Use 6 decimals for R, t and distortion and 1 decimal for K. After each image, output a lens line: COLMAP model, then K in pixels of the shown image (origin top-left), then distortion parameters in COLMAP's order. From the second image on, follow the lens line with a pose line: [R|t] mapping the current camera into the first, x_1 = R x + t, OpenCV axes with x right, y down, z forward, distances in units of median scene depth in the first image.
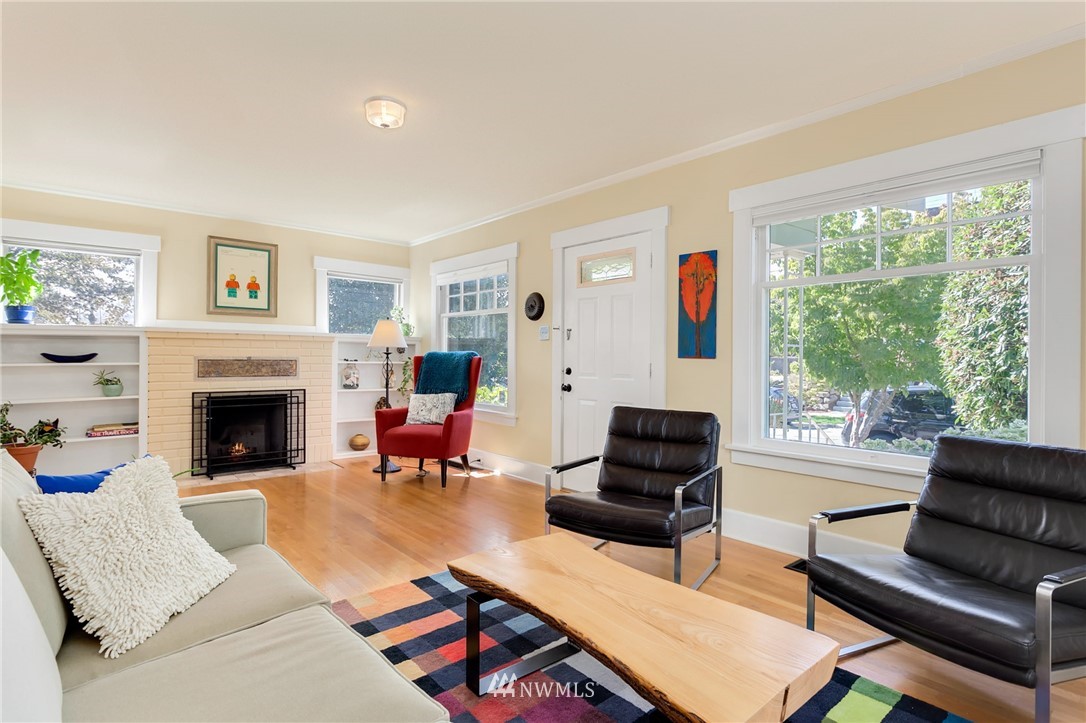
lens RADIAL K [[542.6, 0, 531.7], [0, 542.6, 356.4], [0, 0, 1]] dist [-0.006772, 0.001146]
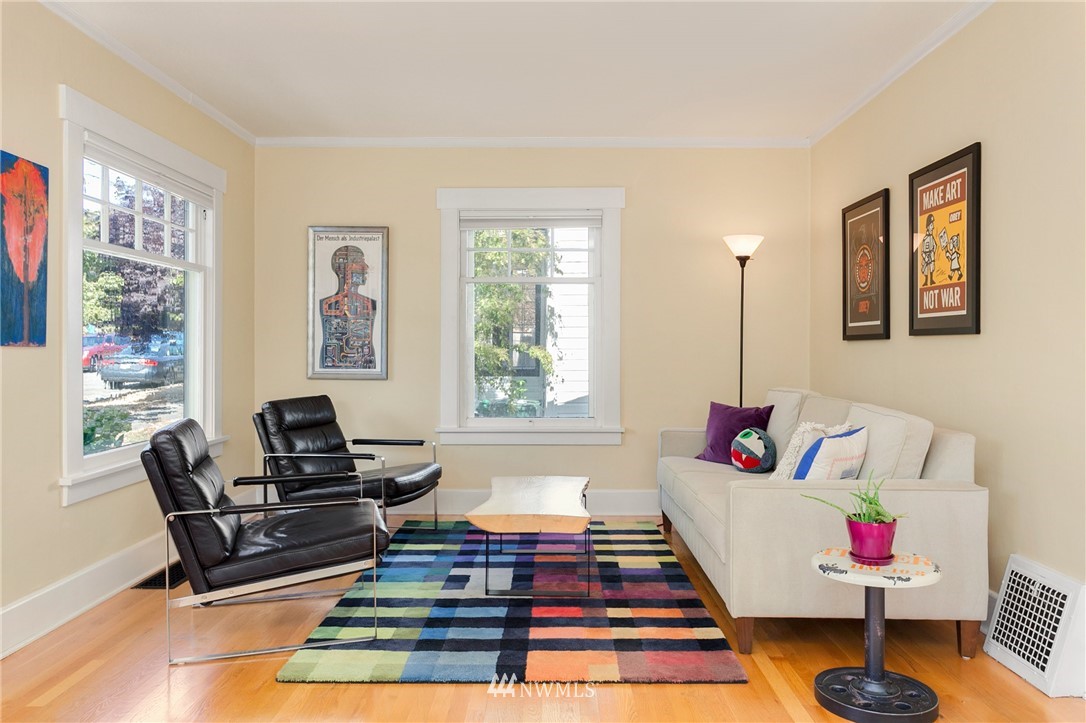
lens RADIAL K [[789.5, 0, 547.9], [0, 789.5, 355.5], [0, 0, 1]] dist [-0.003934, 0.004976]
pose [[-0.750177, -0.013175, 0.661106, -0.652069], [-0.005344, 0.999890, 0.013863, -0.001147], [-0.661216, 0.006867, -0.750164, 1.258923]]
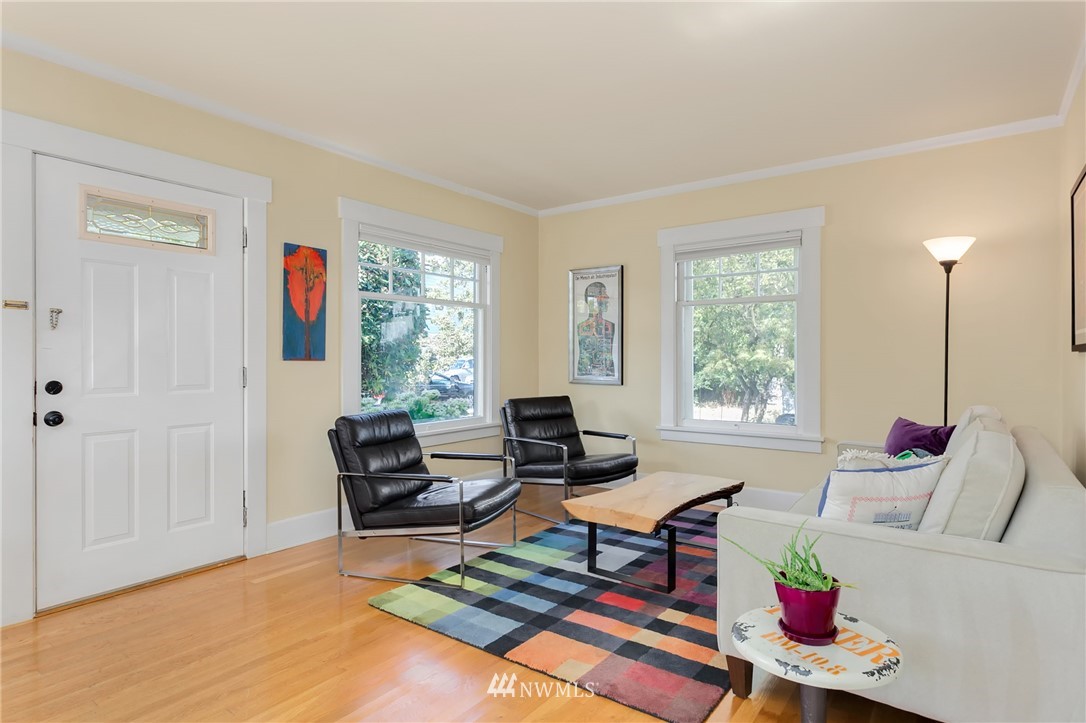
lens RADIAL K [[579.1, 0, 548.0], [0, 579.1, 360.4], [0, 0, 1]] dist [-0.001344, 0.004043]
pose [[-0.230750, -0.009883, 0.972963, -0.756016], [-0.000338, 0.999949, 0.010077, -0.006885], [-0.973013, 0.001996, -0.230742, 0.826896]]
